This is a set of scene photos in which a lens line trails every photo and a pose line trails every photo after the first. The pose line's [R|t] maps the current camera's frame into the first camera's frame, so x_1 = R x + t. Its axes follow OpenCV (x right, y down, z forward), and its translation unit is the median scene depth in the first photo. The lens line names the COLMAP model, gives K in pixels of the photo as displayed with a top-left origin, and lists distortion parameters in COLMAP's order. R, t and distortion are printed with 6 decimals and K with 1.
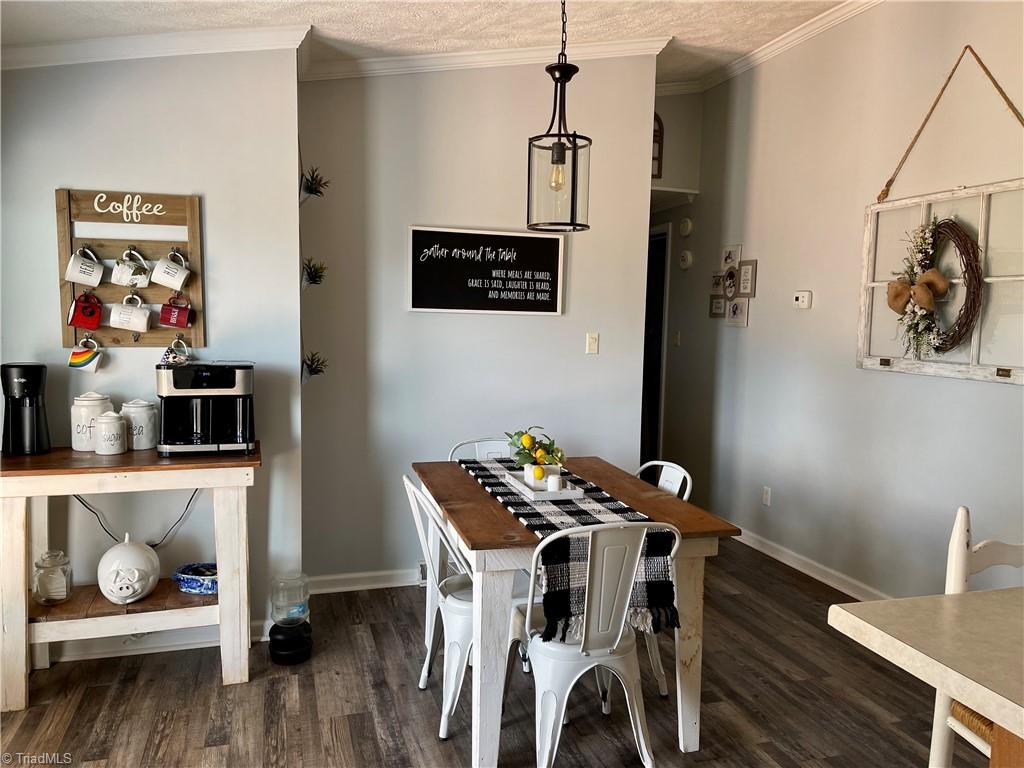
lens RADIAL K [[772.0, 0, 520.2], [0, 772.0, 379.4], [0, 0, 1]] dist [0.053727, -0.061237]
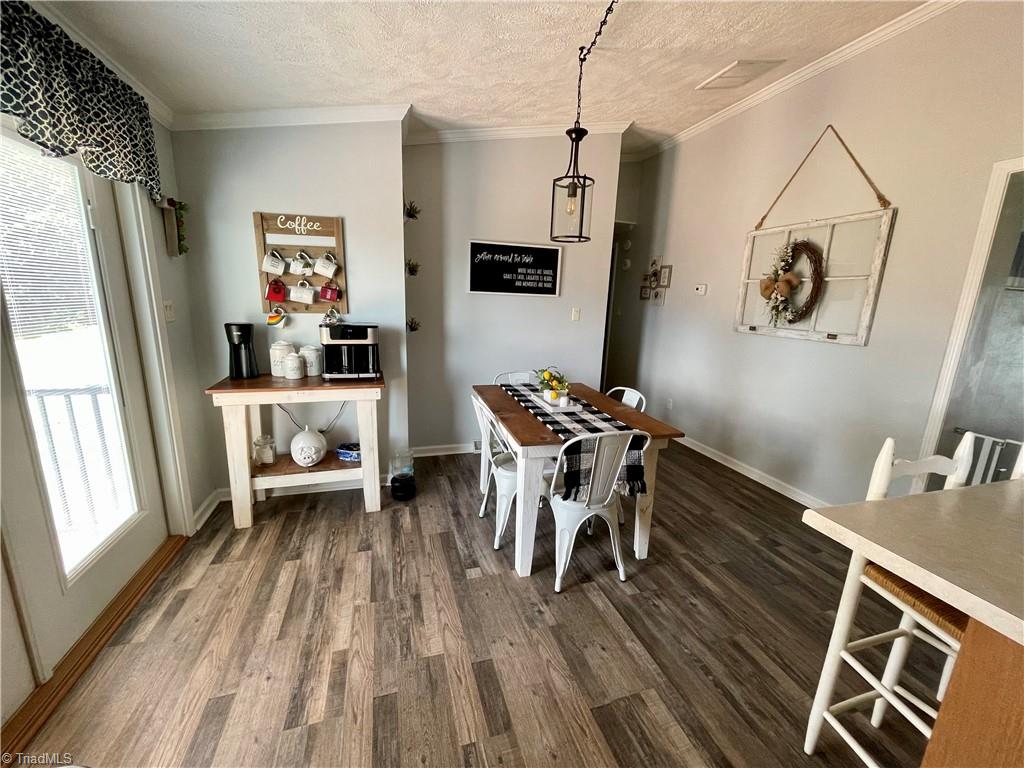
lens RADIAL K [[410.5, 0, 509.1], [0, 410.5, 382.2], [0, 0, 1]] dist [-0.005955, 0.000378]
pose [[0.999863, 0.015367, -0.006208, -0.060713], [-0.014496, 0.992427, 0.121980, -0.008788], [0.008036, -0.121873, 0.992513, 0.131619]]
